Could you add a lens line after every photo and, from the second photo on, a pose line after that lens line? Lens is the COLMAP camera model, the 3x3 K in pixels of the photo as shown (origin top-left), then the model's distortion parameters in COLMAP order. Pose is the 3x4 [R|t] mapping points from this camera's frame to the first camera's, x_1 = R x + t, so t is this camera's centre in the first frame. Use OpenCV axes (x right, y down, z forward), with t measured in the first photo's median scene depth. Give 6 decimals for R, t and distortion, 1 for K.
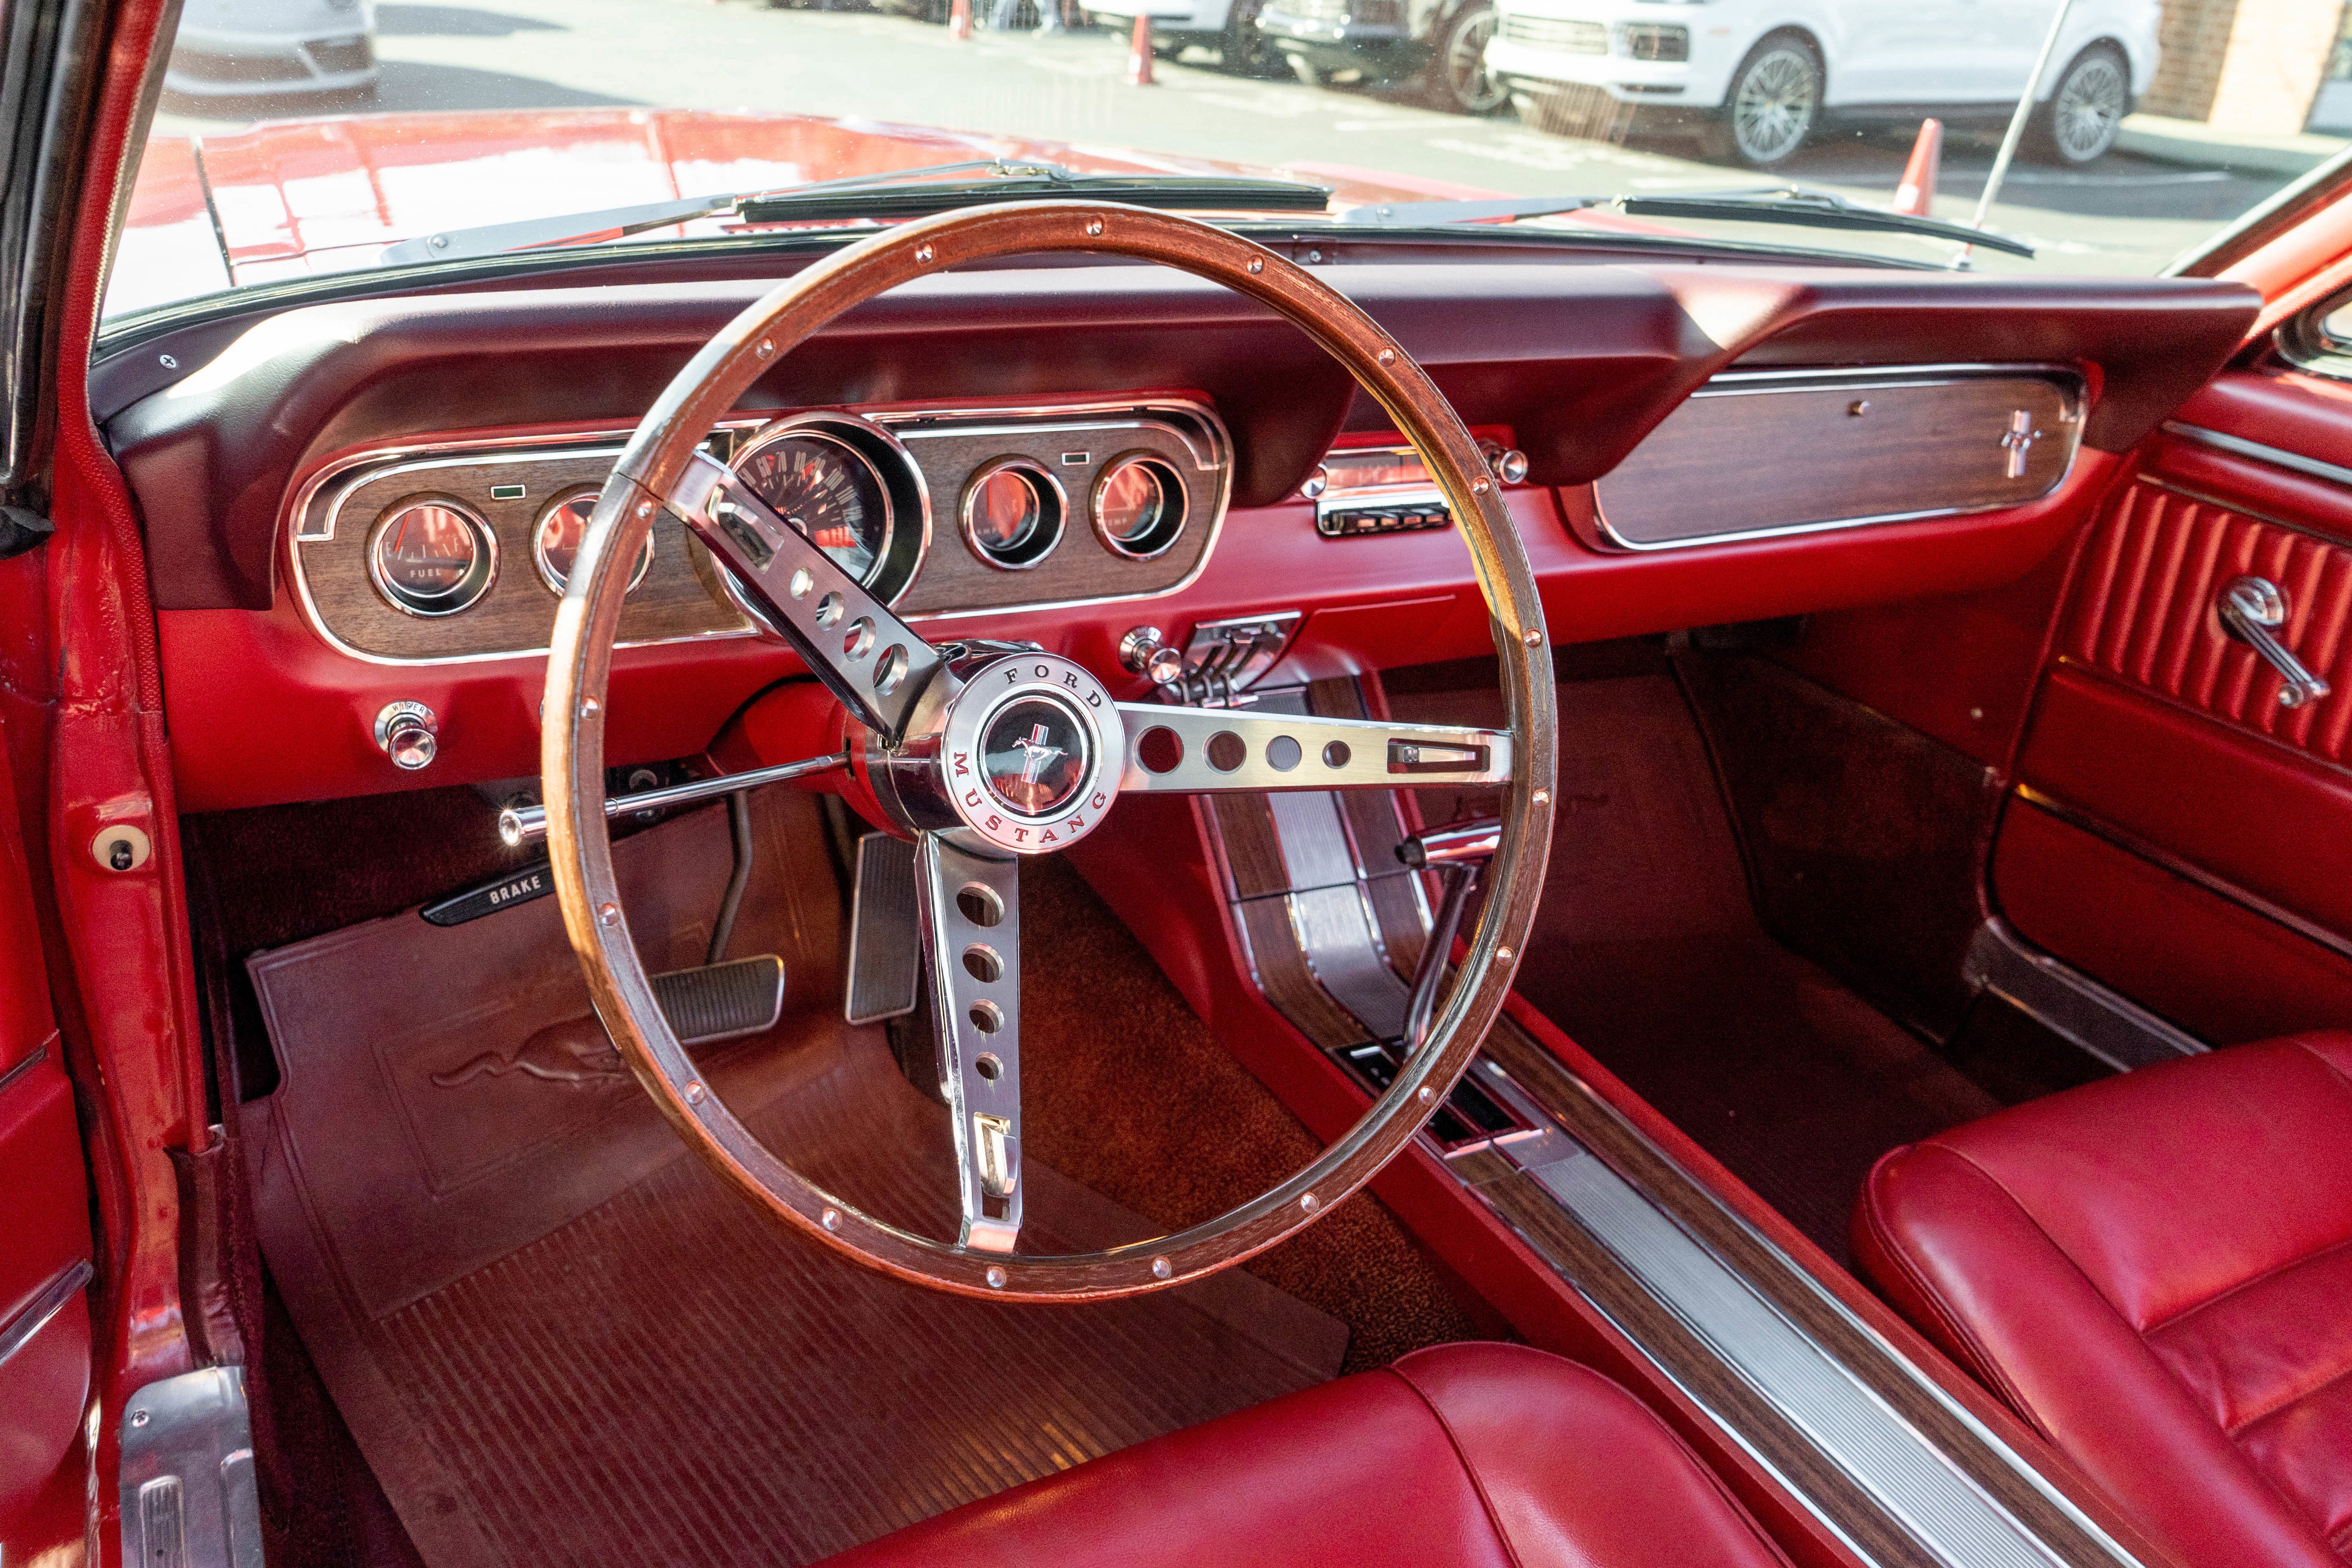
lens RADIAL K [[1952.7, 0, 1177.8], [0, 1952.7, 784.2], [0, 0, 1]] dist [-0.014362, -0.002451]
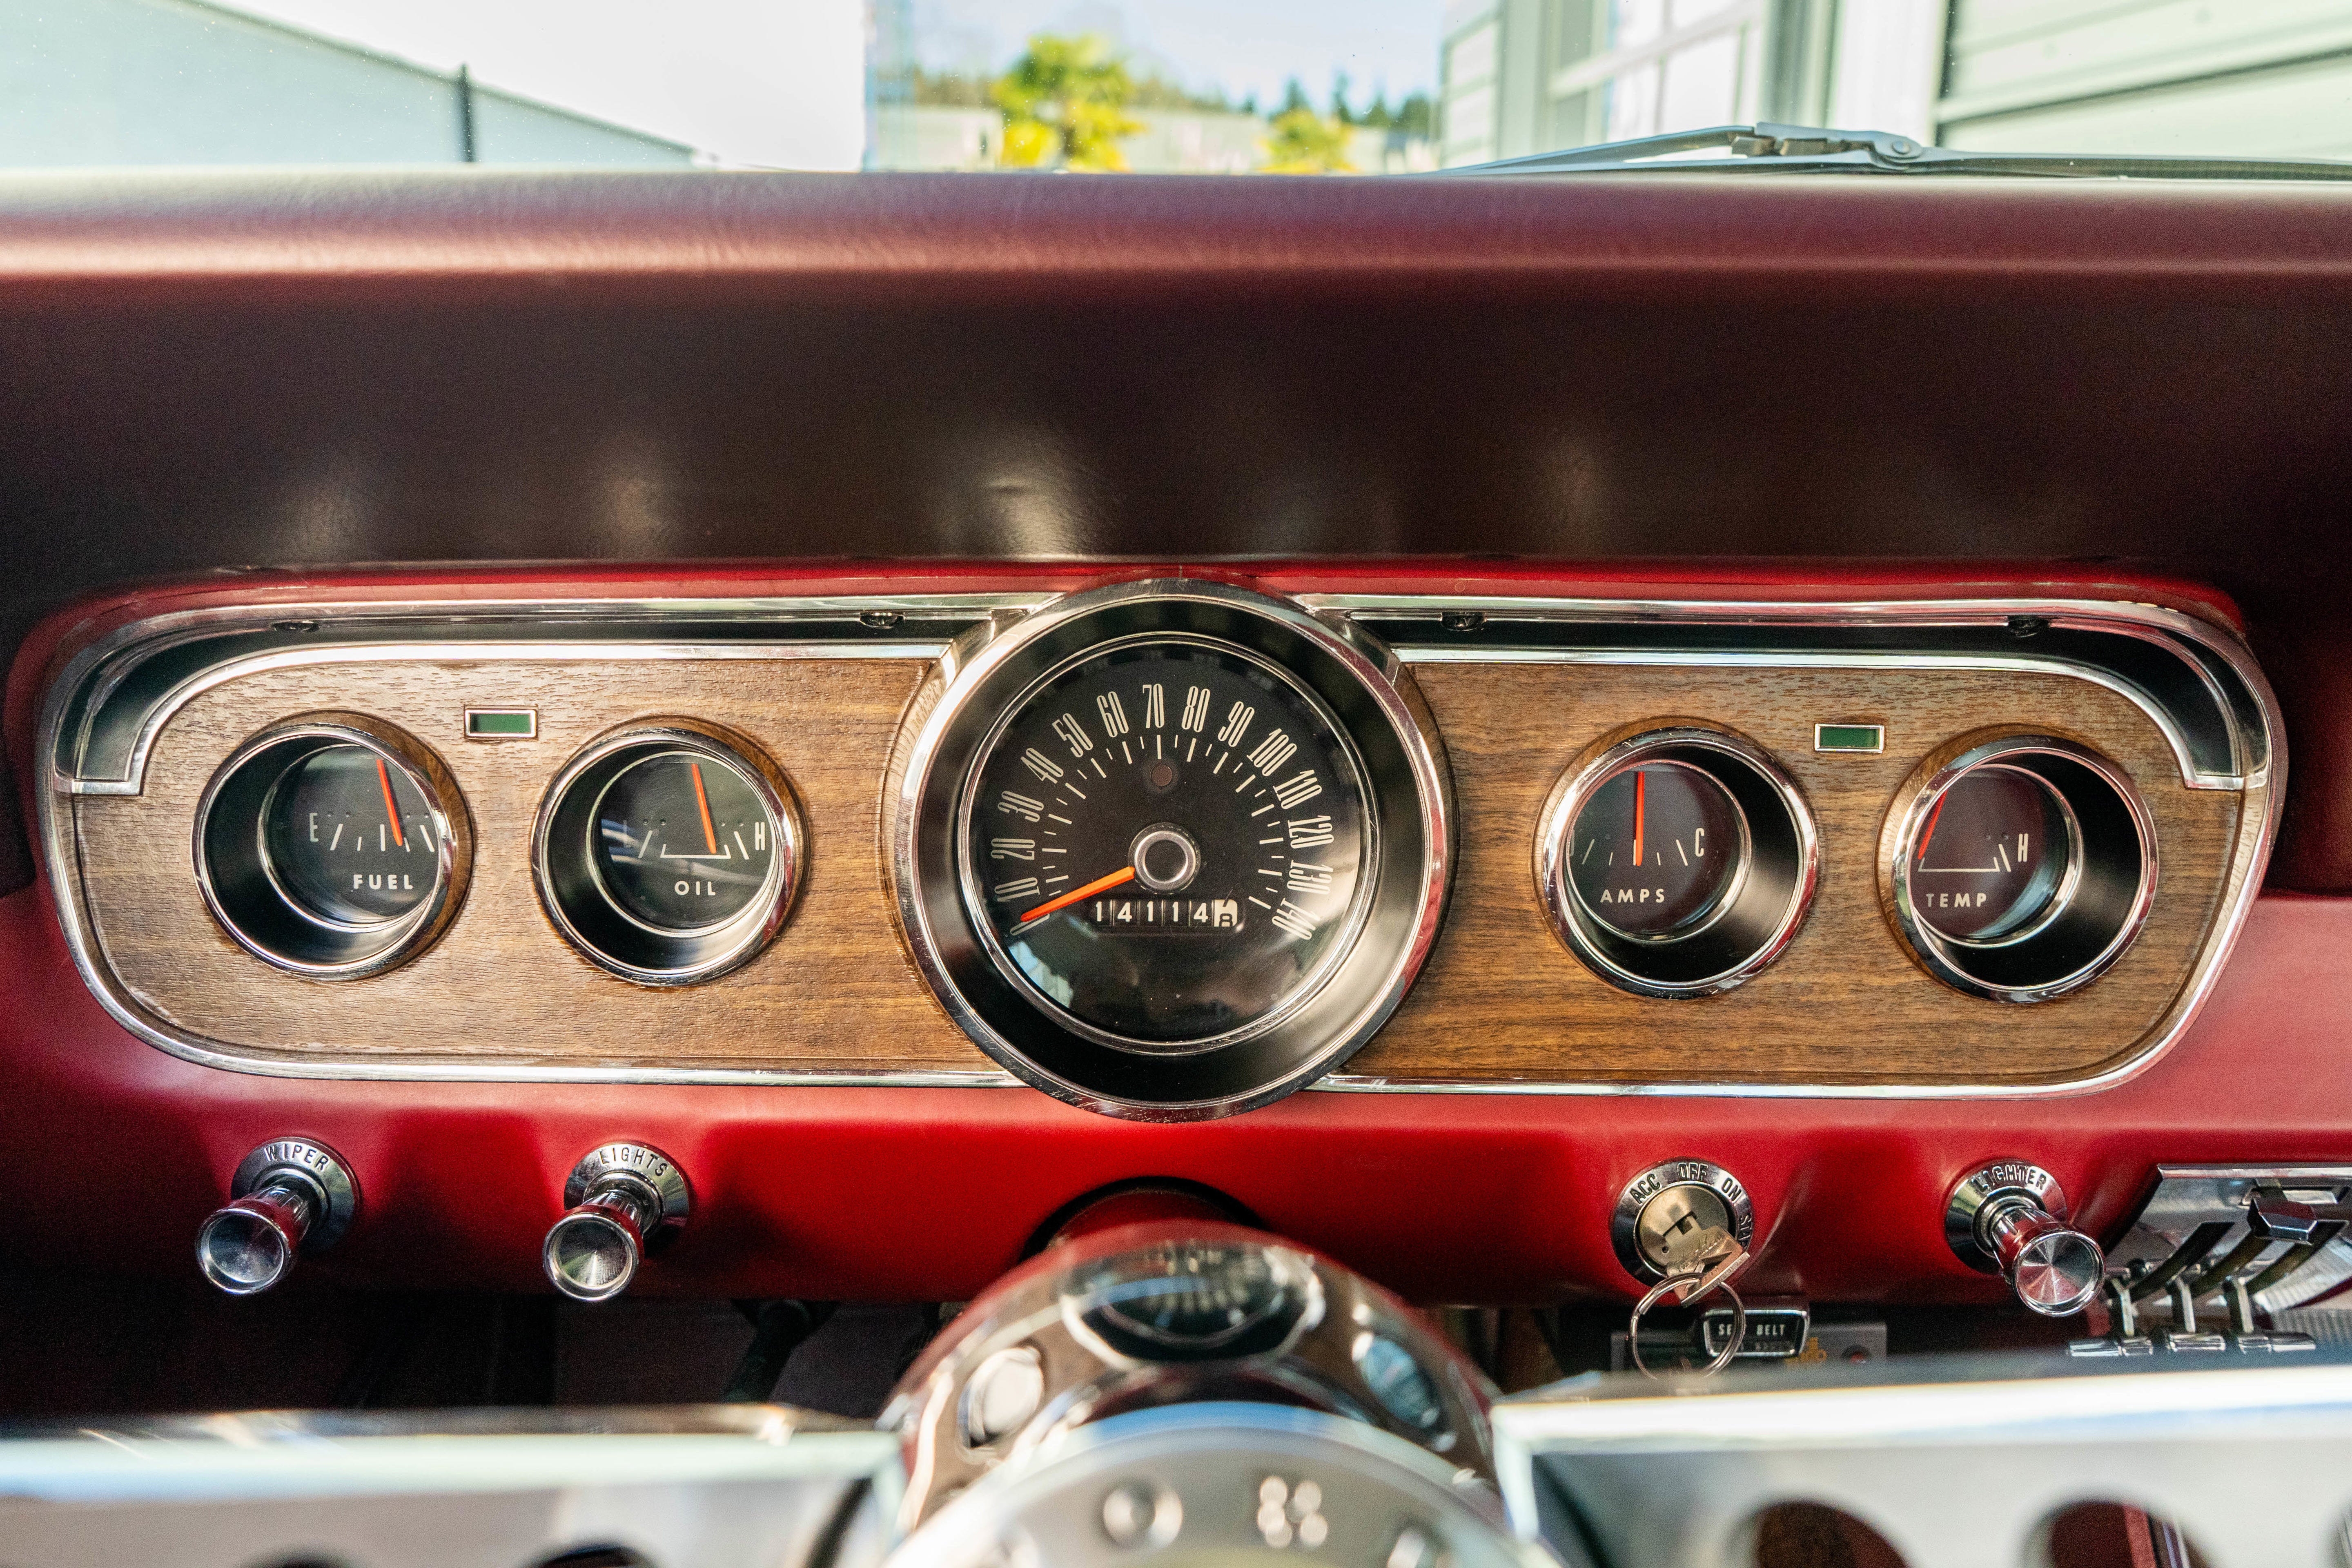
lens RADIAL K [[1952.7, 0, 1174.8], [0, 1952.7, 794.8], [0, 0, 1]] dist [-0.014362, -0.002451]
pose [[0.880732, 0.055454, -0.470357, 0.015730], [-0.136873, 0.980547, -0.140688, -0.075821], [0.453406, 0.188288, 0.871189, 0.565226]]
